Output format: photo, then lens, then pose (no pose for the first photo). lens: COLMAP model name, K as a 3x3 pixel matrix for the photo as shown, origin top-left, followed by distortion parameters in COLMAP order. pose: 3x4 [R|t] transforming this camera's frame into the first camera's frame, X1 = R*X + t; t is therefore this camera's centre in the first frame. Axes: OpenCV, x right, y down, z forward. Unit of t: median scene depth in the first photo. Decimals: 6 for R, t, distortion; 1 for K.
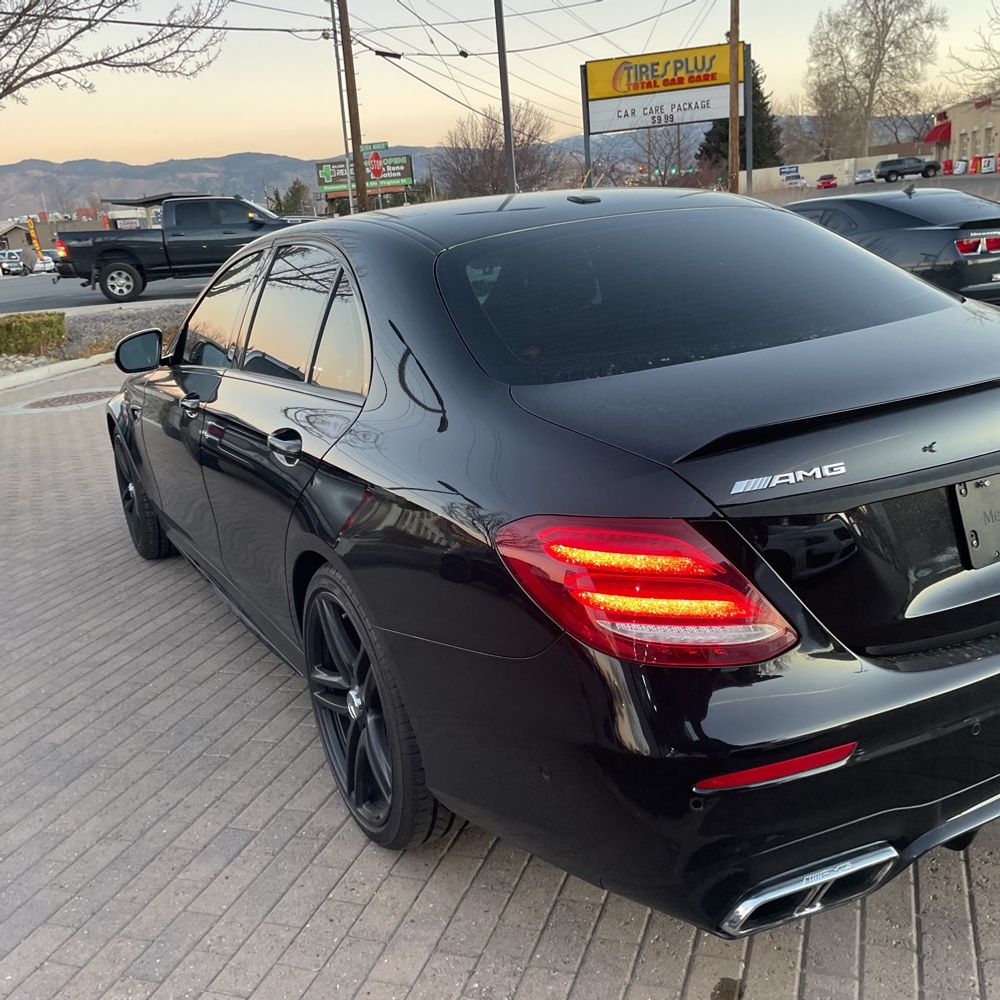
lens RADIAL K [[1003.6, 0, 501.9], [0, 1003.6, 495.1], [0, 0, 1]] dist [0.093354, -0.120878]
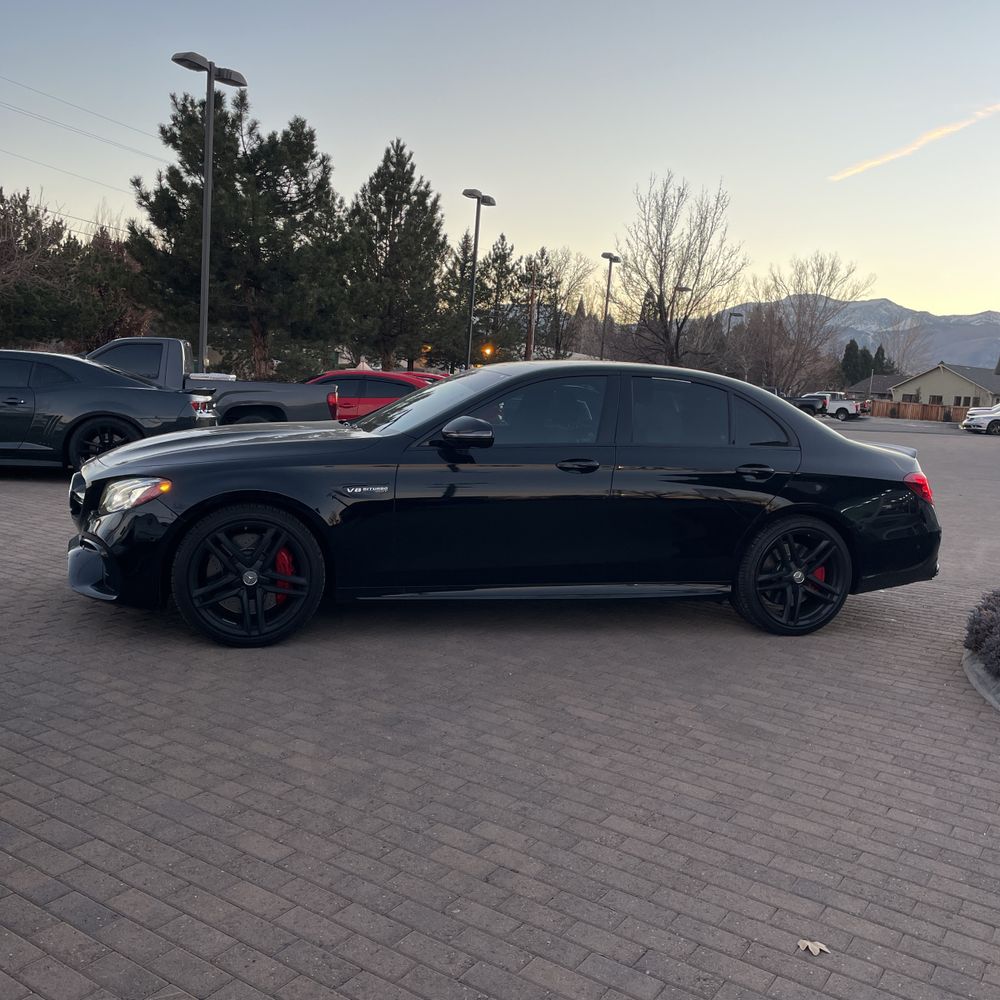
lens RADIAL K [[1003.6, 0, 501.9], [0, 1003.6, 495.1], [0, 0, 1]] dist [0.093354, -0.120878]
pose [[0.225560, 0.001922, 0.974227, -0.199524], [0.172022, 0.984207, -0.041769, -0.000031], [-0.958922, 0.177010, 0.221667, 0.084726]]
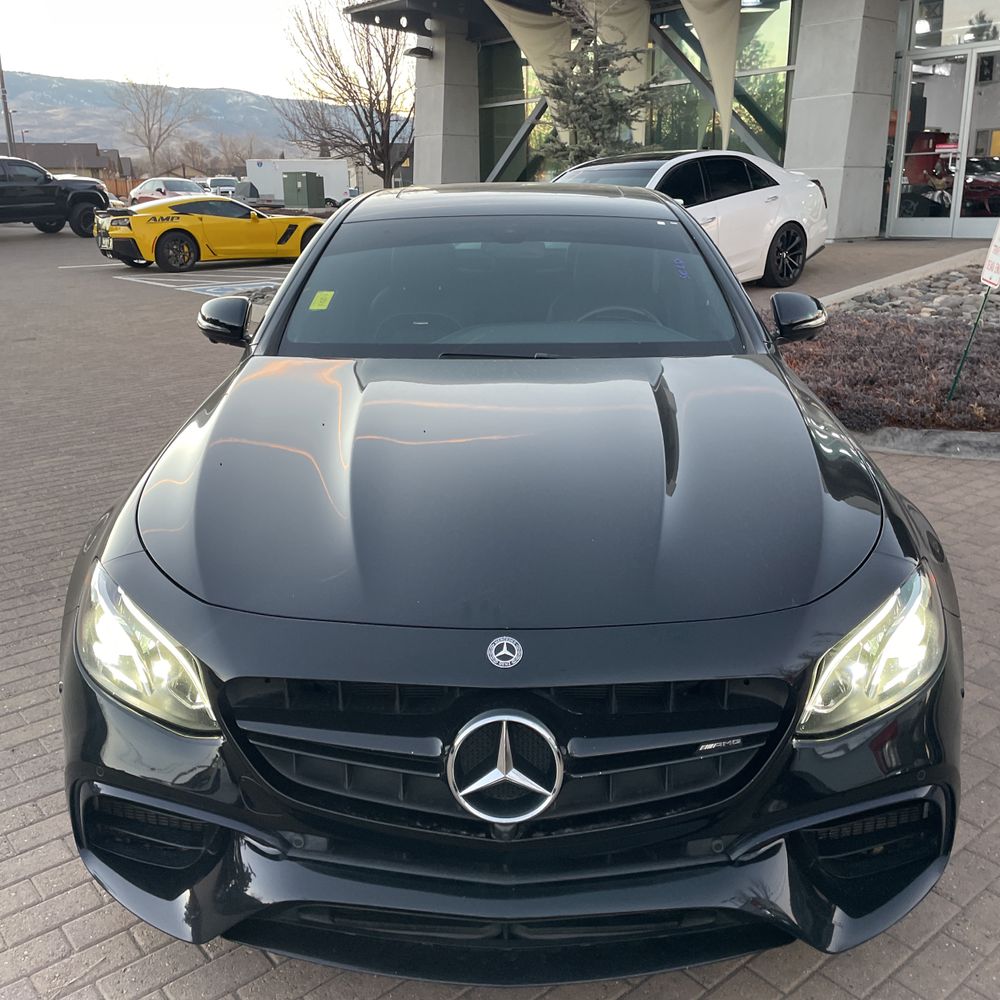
lens RADIAL K [[1004.3, 0, 501.1], [0, 1004.3, 487.8], [0, 0, 1]] dist [0.096071, -0.123511]
pose [[-0.859471, -0.047866, 0.508939, -0.072862], [0.219387, 0.864714, 0.451818, -0.056637], [-0.461713, 0.499979, -0.732695, 0.223882]]
